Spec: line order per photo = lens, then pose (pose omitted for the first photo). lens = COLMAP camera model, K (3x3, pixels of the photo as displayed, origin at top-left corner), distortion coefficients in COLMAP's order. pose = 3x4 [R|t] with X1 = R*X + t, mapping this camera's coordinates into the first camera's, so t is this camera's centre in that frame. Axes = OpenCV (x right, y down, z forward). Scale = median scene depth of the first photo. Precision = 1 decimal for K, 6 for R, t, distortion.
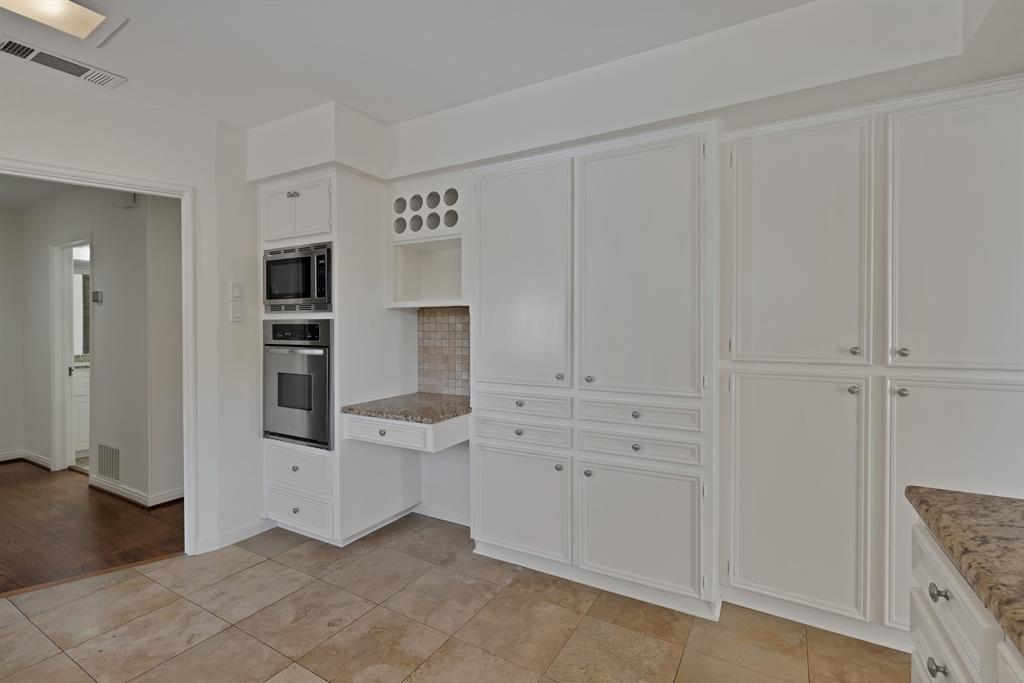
lens RADIAL K [[442.9, 0, 511.3], [0, 442.9, 333.6], [0, 0, 1]] dist [-0.000372, -0.000131]
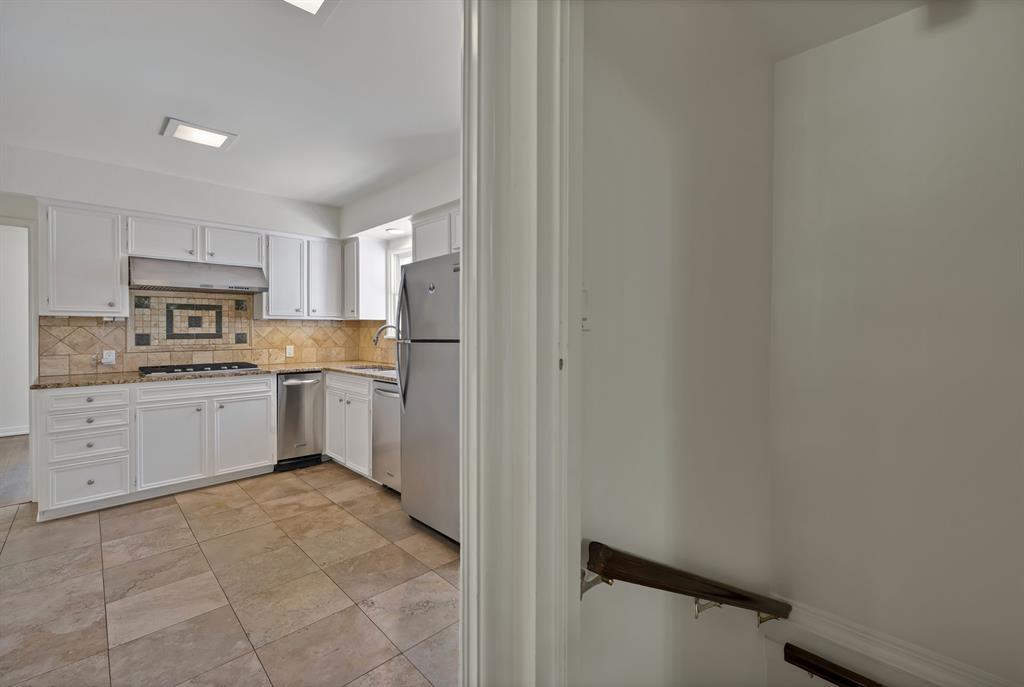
lens RADIAL K [[442.9, 0, 512.8], [0, 442.9, 333.4], [0, 0, 1]] dist [-0.000372, -0.000131]
pose [[-0.956297, -0.002997, 0.292381, -1.208272], [0.003653, 0.999747, 0.022195, -0.009342], [-0.292374, 0.022293, -0.956044, 1.213404]]
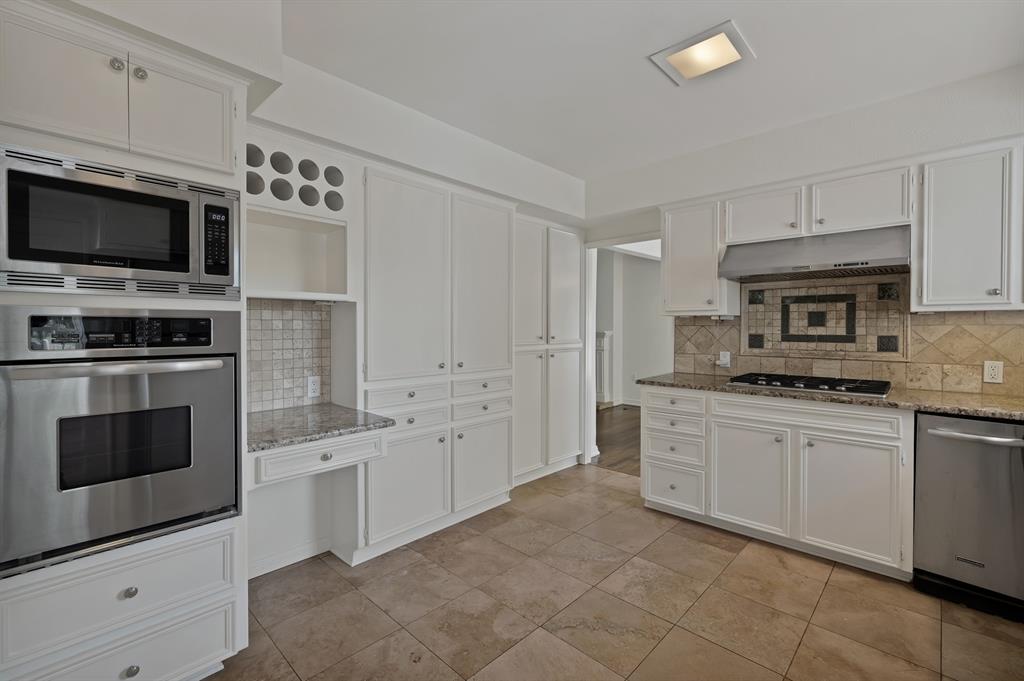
lens RADIAL K [[442.9, 0, 512.8], [0, 442.9, 334.3], [0, 0, 1]] dist [-0.000372, -0.000131]
pose [[0.253560, -0.015200, 0.967200, -0.974424], [0.010984, 0.999857, 0.012833, -0.003385], [-0.967257, 0.007370, 0.253691, 0.471980]]
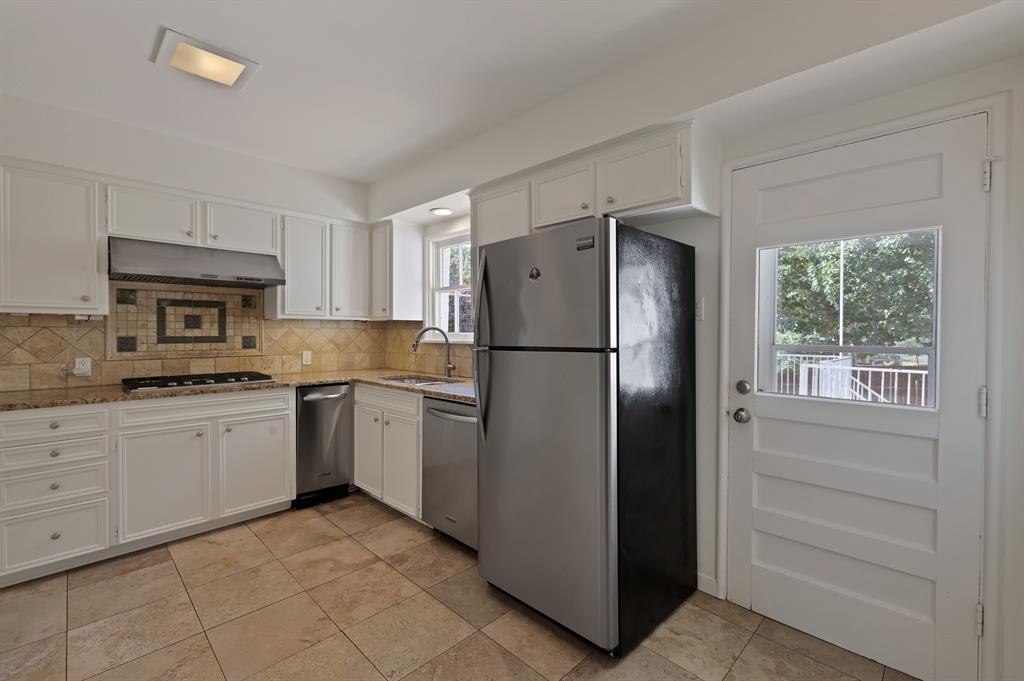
lens RADIAL K [[442.9, 0, 509.6], [0, 442.9, 336.8], [0, 0, 1]] dist [-0.000372, -0.000131]
pose [[-0.960585, -0.006078, 0.277920, -0.870537], [0.000646, 0.999709, 0.024098, -0.007059], [-0.277986, 0.023328, -0.960302, 0.990315]]
